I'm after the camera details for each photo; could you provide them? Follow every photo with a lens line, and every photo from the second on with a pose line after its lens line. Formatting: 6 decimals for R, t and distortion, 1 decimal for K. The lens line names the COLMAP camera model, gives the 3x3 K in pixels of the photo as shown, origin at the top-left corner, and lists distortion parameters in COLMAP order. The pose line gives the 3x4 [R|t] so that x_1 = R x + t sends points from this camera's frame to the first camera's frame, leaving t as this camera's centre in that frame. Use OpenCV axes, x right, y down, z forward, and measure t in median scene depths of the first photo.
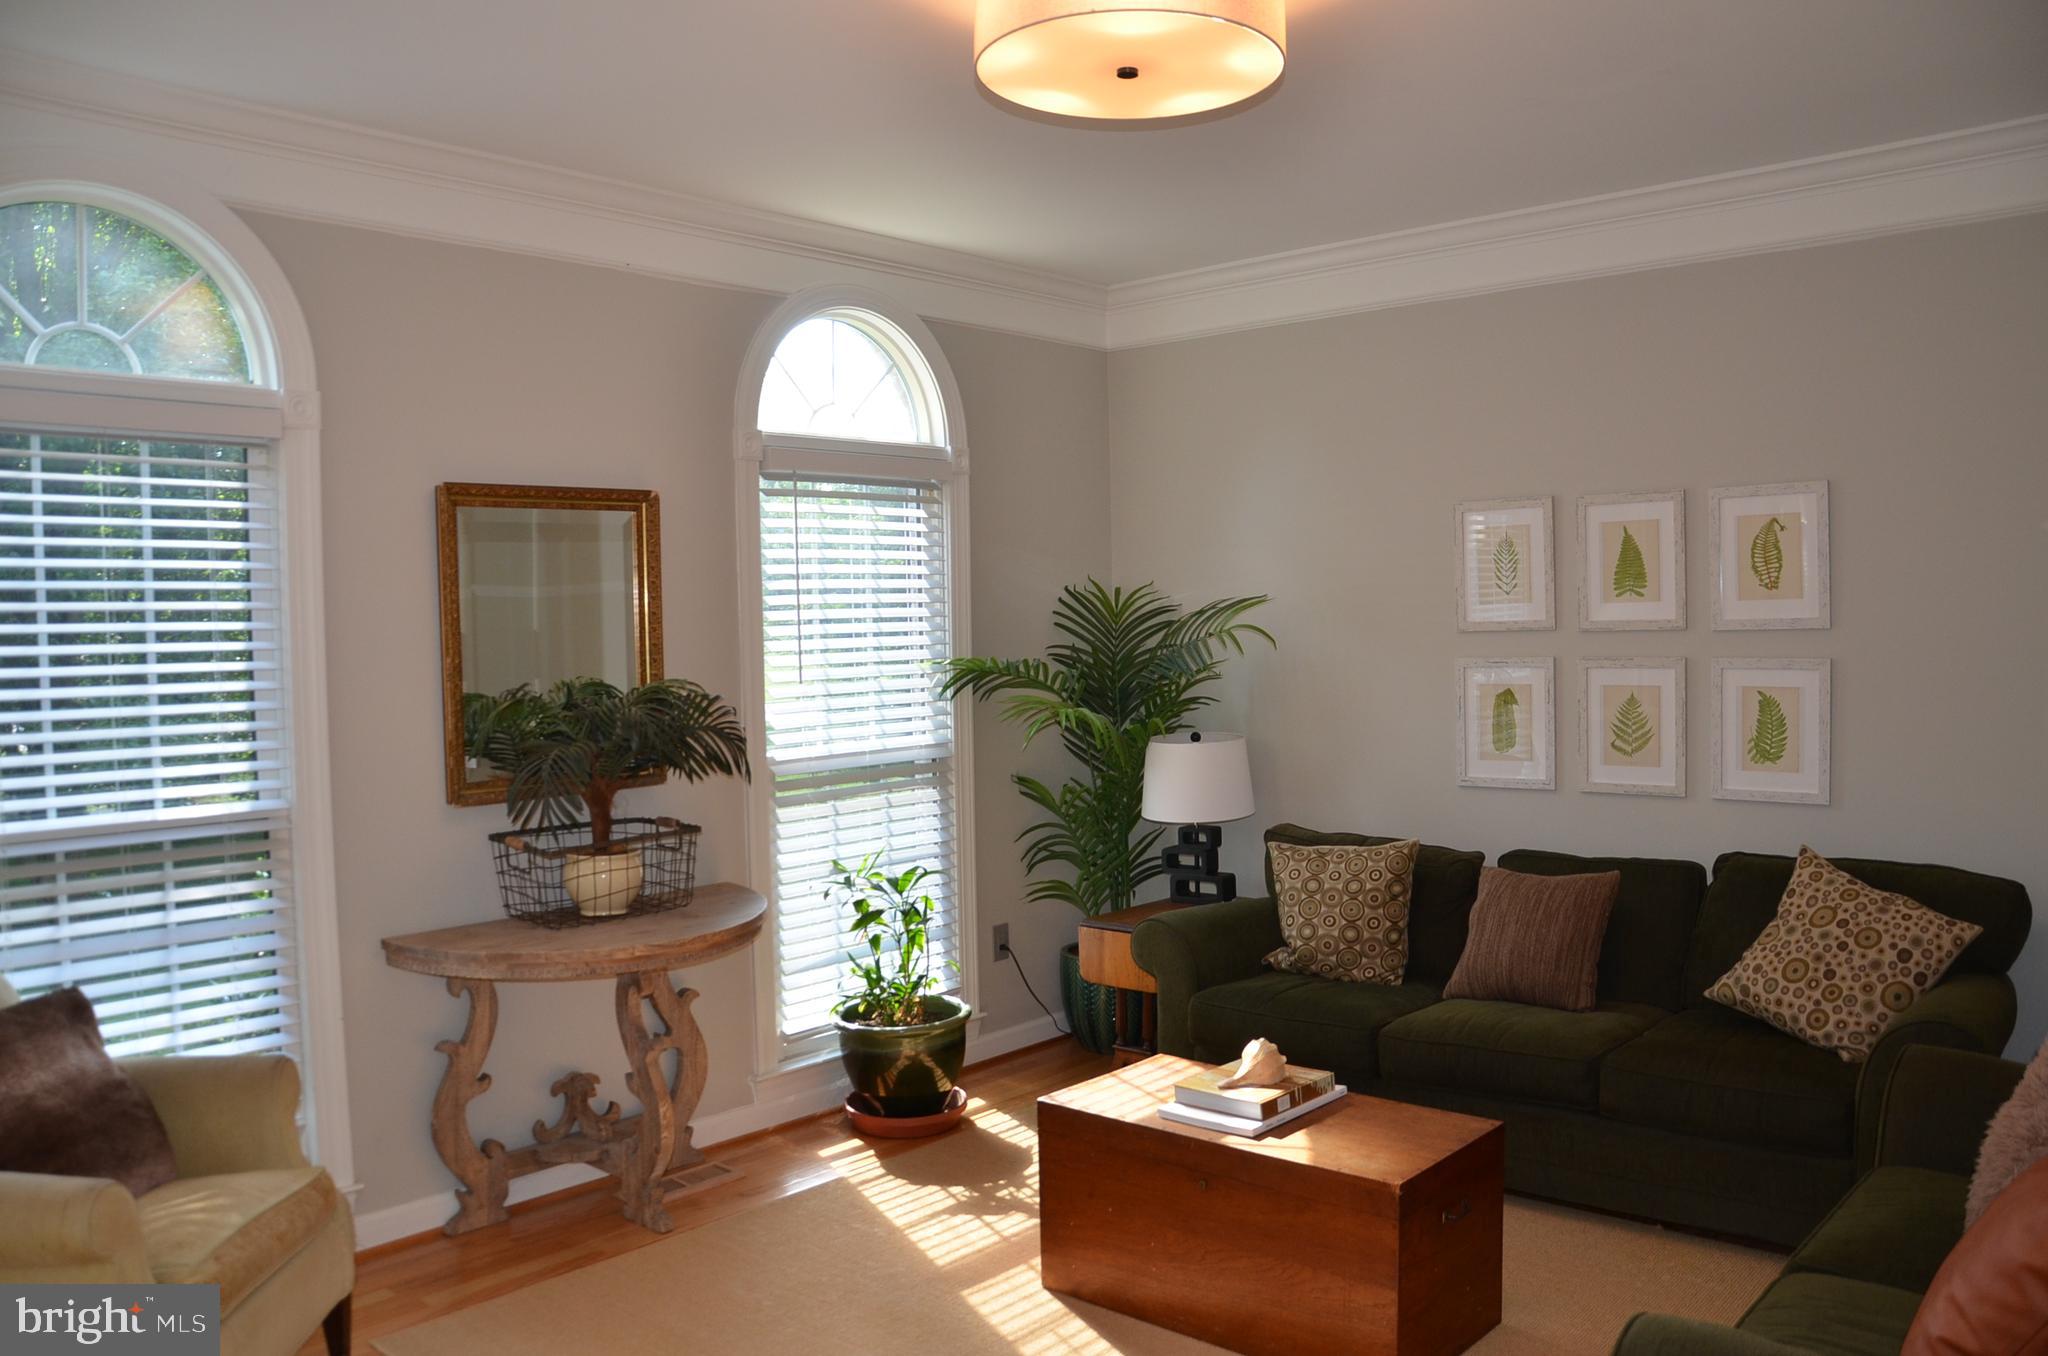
lens RADIAL K [[1672.1, 0, 1024.0], [0, 1672.1, 678.0], [0, 0, 1]] dist [-0.143078, 0.171352]
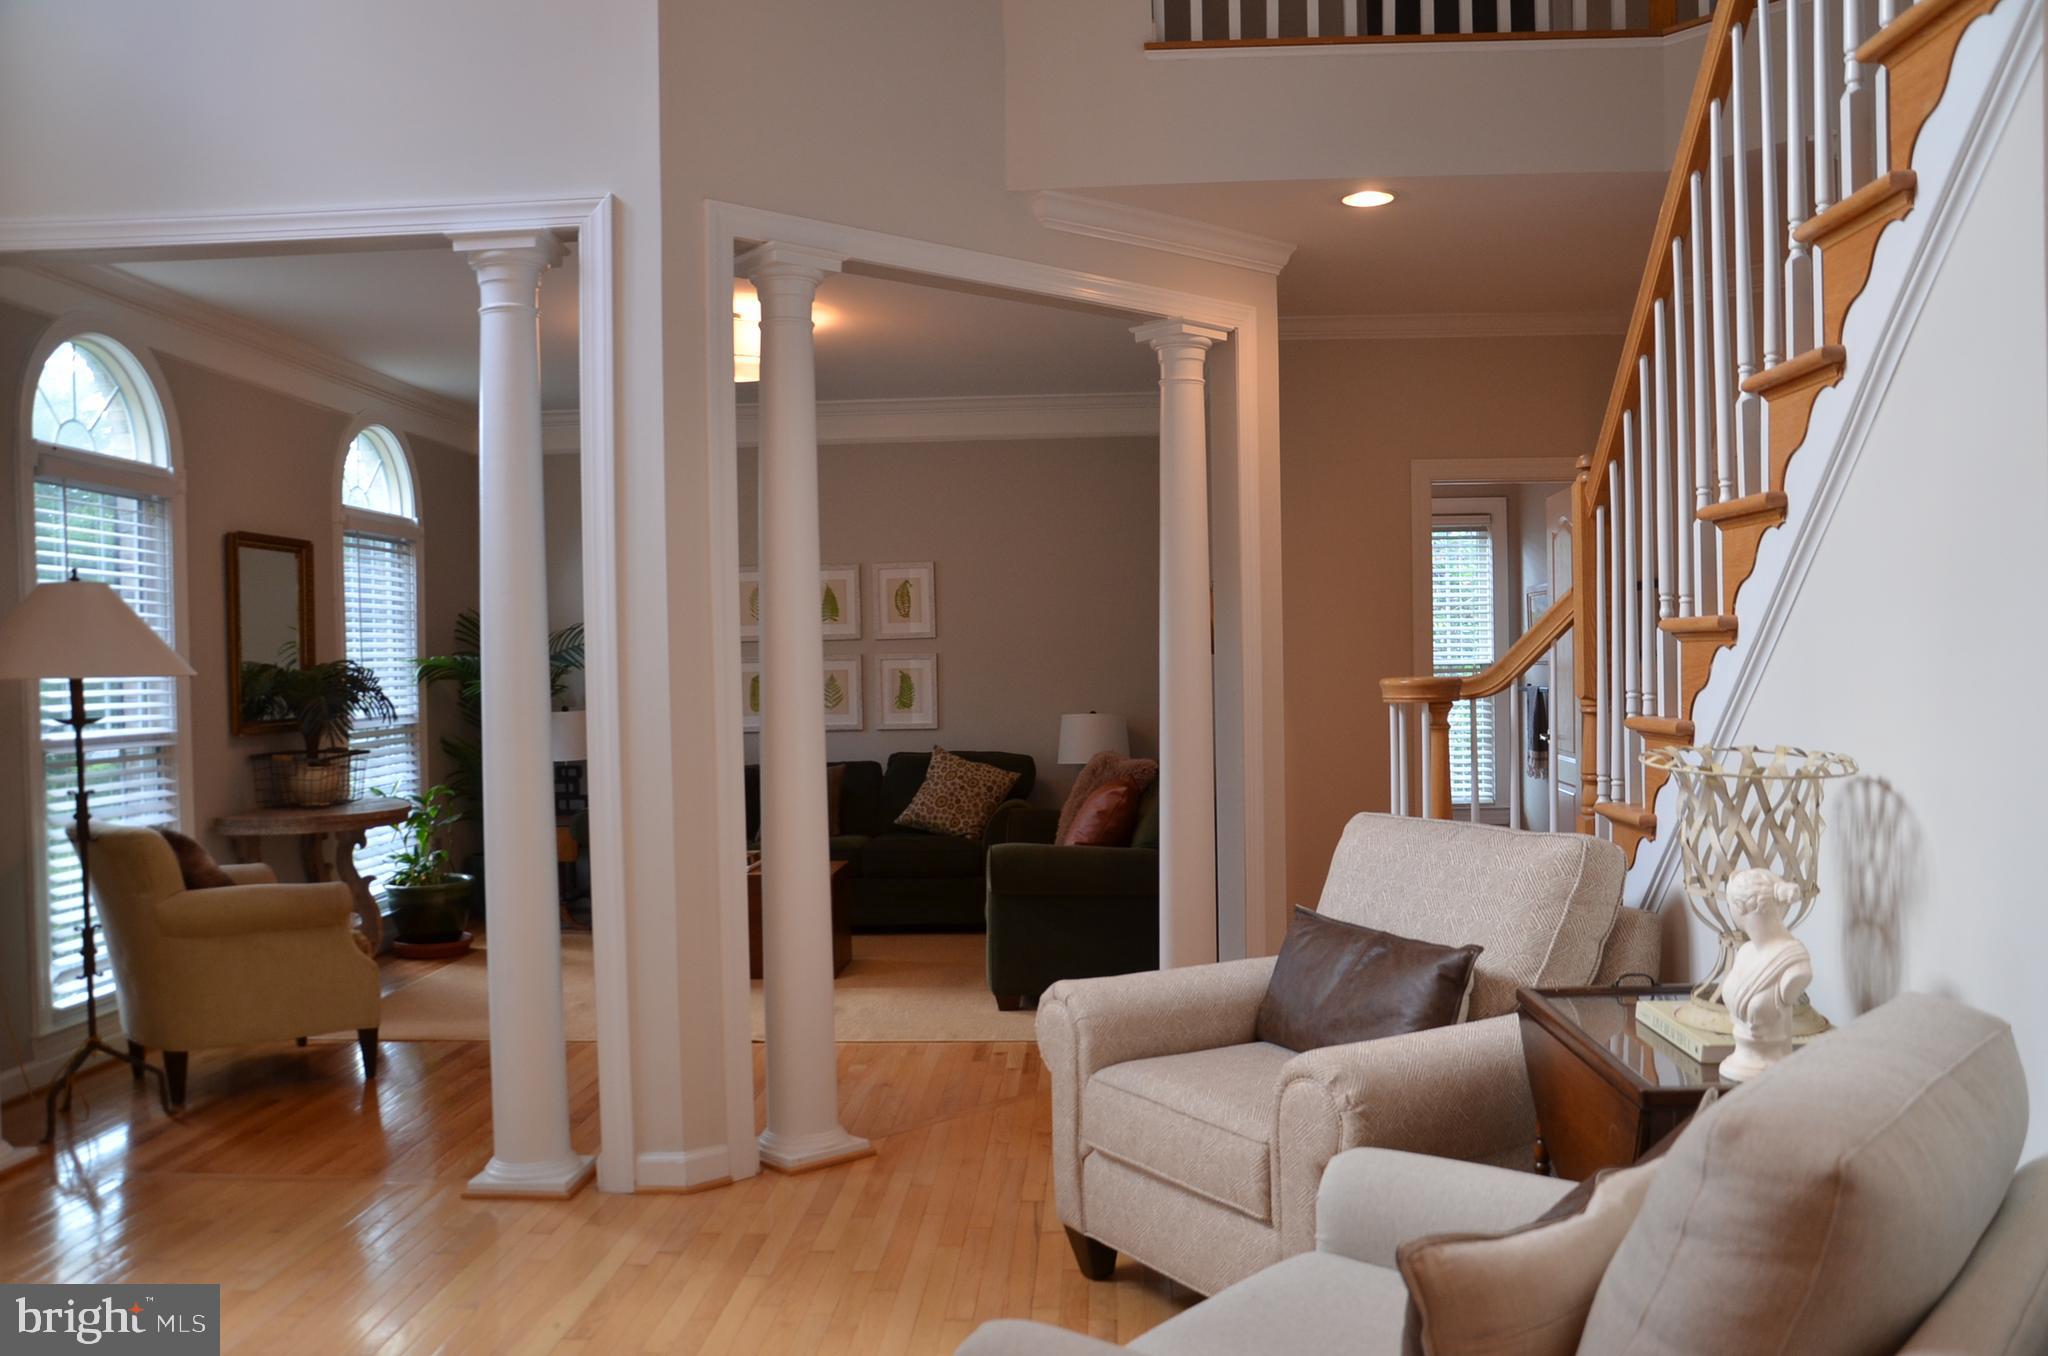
lens RADIAL K [[1672.1, 0, 1024.0], [0, 1672.1, 678.0], [0, 0, 1]] dist [-0.143078, 0.171352]
pose [[0.789022, -0.000981, 0.614365, -0.634333], [0.021397, 0.999436, -0.025885, 0.069900], [-0.613993, 0.033569, 0.788598, -0.624674]]
